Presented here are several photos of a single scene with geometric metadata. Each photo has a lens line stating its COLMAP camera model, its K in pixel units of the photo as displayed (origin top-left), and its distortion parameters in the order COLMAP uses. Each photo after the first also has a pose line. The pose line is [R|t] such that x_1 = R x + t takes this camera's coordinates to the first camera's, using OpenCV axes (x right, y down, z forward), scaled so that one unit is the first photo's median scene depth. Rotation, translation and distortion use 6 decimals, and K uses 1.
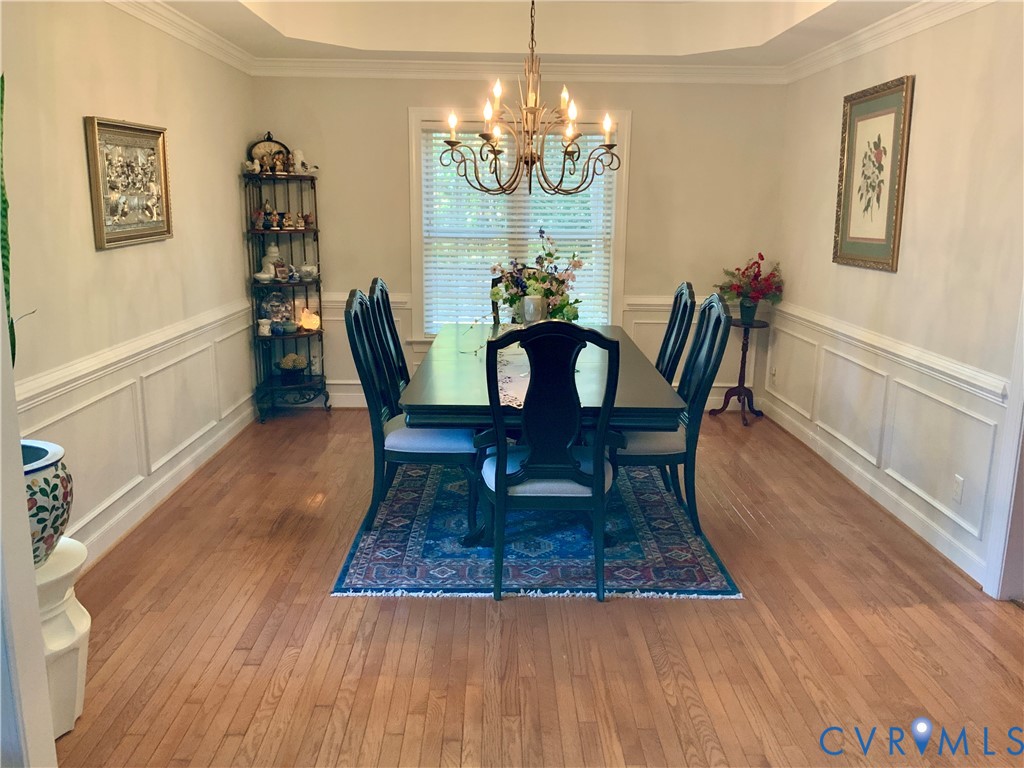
lens RADIAL K [[847.1, 0, 516.8], [0, 847.1, 381.4], [0, 0, 1]] dist [0.059307, -0.111617]
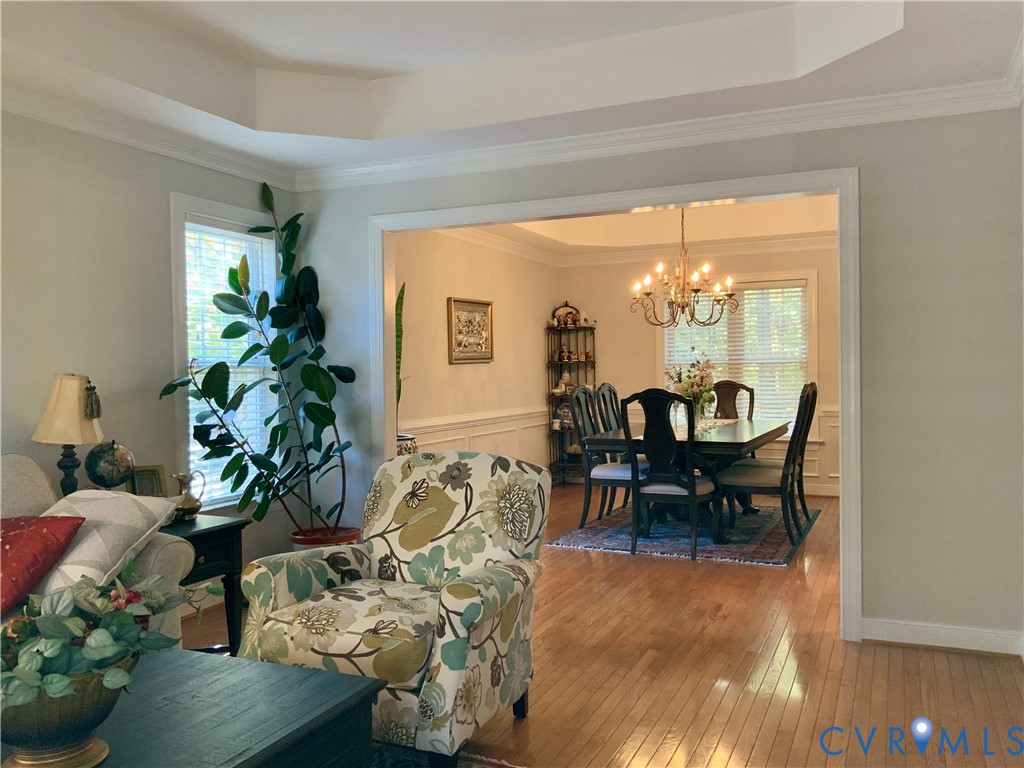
lens RADIAL K [[847.1, 0, 511.7], [0, 847.1, 373.3], [0, 0, 1]] dist [0.059307, -0.111617]
pose [[0.901724, -0.022851, -0.431709, 0.297643], [-0.063787, 0.980640, -0.185140, 0.136856], [0.427581, 0.194483, 0.882808, -0.403914]]
